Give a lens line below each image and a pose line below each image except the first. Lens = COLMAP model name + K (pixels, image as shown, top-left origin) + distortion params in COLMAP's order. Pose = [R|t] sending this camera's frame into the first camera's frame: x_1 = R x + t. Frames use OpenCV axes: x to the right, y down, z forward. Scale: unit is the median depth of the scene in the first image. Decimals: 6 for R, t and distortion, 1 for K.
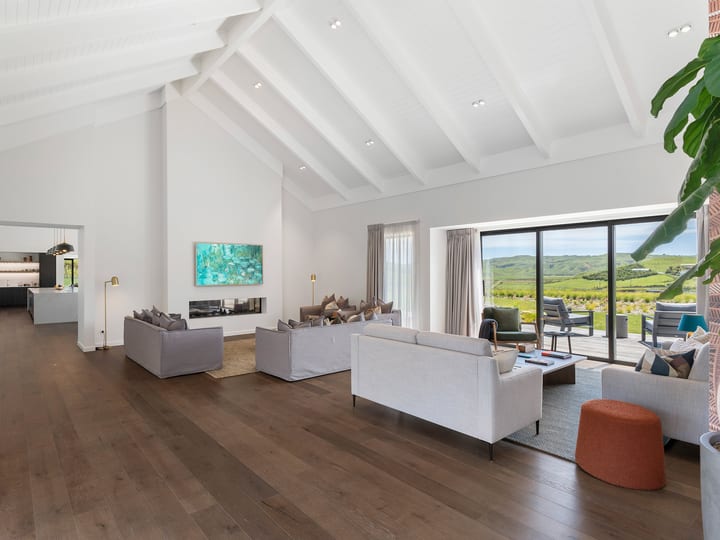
lens RADIAL K [[384.9, 0, 358.9], [0, 384.9, 271.1], [0, 0, 1]] dist [-0.010260, -0.000983]
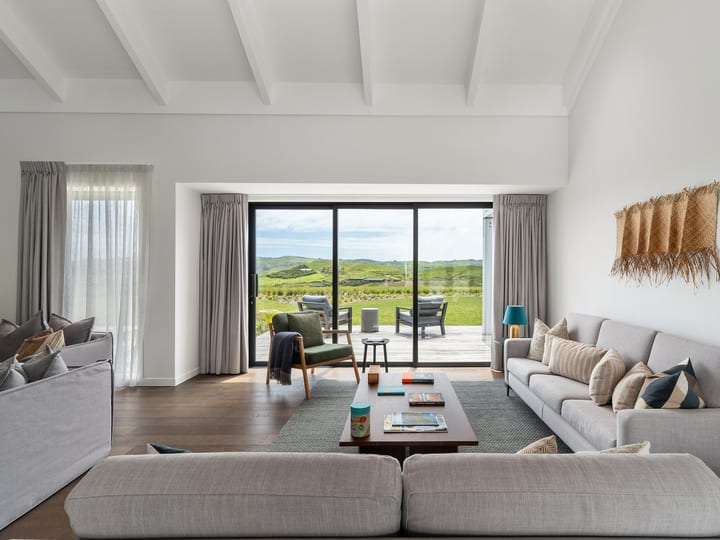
lens RADIAL K [[352.0, 0, 359.2], [0, 352.0, 272.9], [0, 0, 1]] dist [0.004016, -0.000384]
pose [[0.689735, -0.004877, 0.724046, -0.006174], [0.001689, 0.999985, 0.005127, 0.018158], [-0.724060, -0.002314, 0.689733, 0.419817]]
